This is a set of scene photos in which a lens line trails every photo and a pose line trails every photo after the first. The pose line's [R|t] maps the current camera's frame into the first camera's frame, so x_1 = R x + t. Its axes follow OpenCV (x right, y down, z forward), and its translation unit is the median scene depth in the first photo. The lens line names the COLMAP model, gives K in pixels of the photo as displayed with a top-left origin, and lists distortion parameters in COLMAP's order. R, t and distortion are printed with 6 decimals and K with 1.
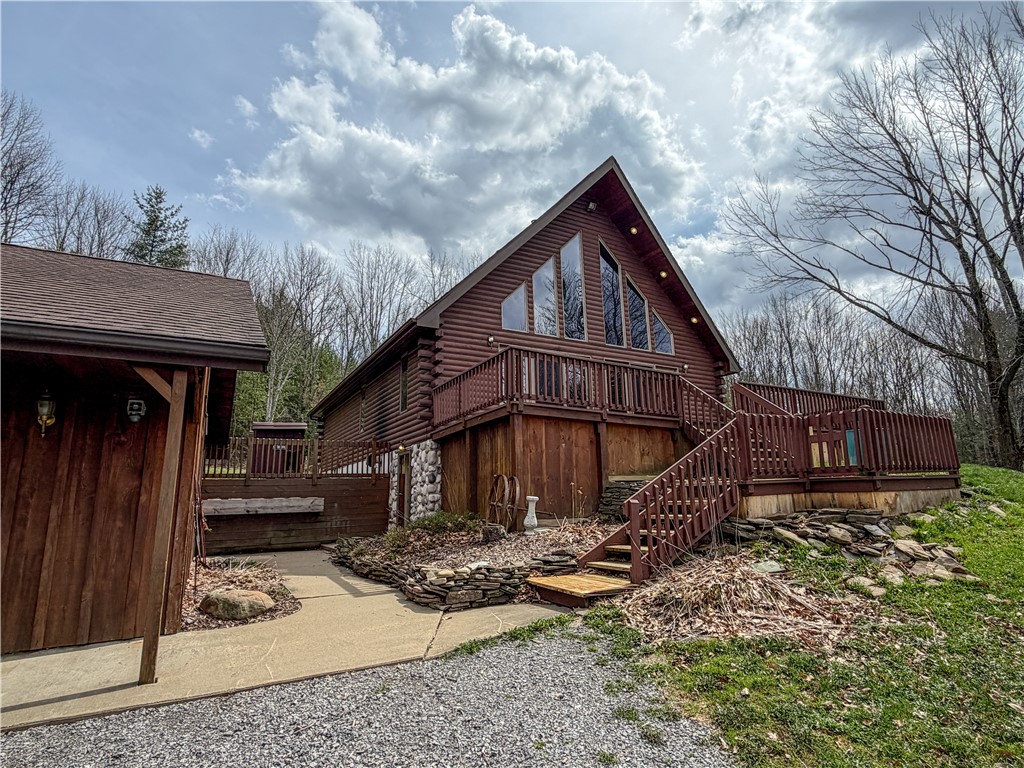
lens RADIAL K [[532.4, 0, 511.7], [0, 532.4, 388.0], [0, 0, 1]] dist [0.039145, 0.000950]
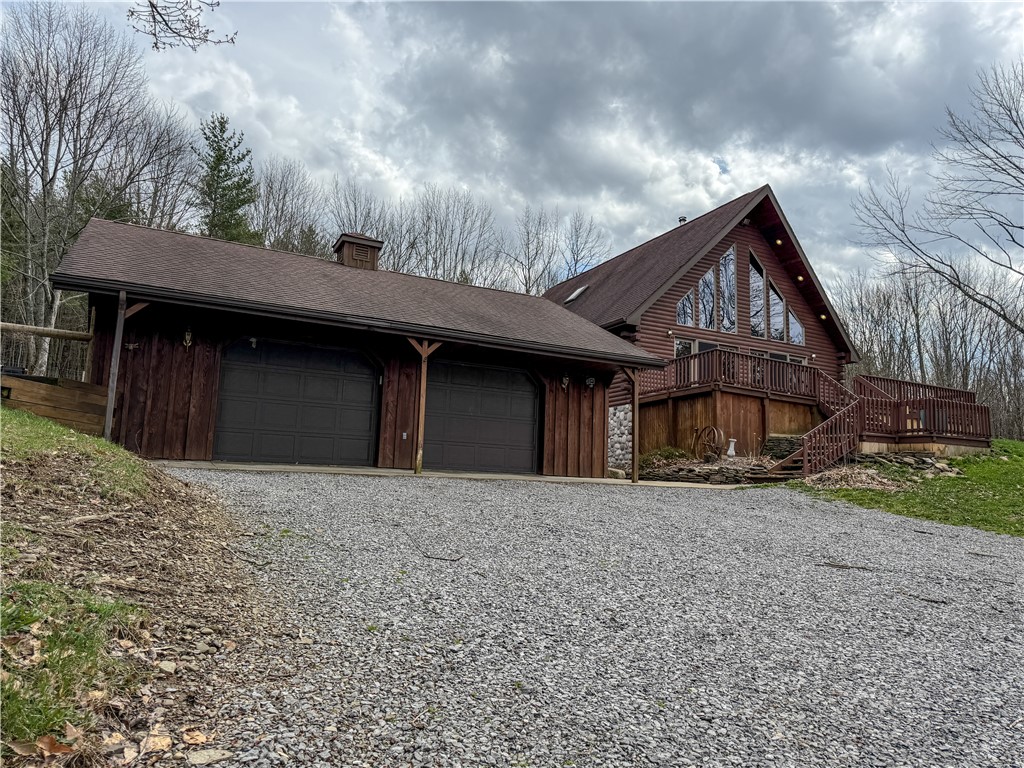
lens RADIAL K [[721.9, 0, 512.1], [0, 721.9, 381.8], [0, 0, 1]] dist [0.060715, -0.012930]
pose [[0.998312, 0.050732, -0.028287, -0.482081], [-0.049214, 0.997435, 0.051975, -0.052311], [0.030852, -0.050496, 0.998248, -1.056002]]
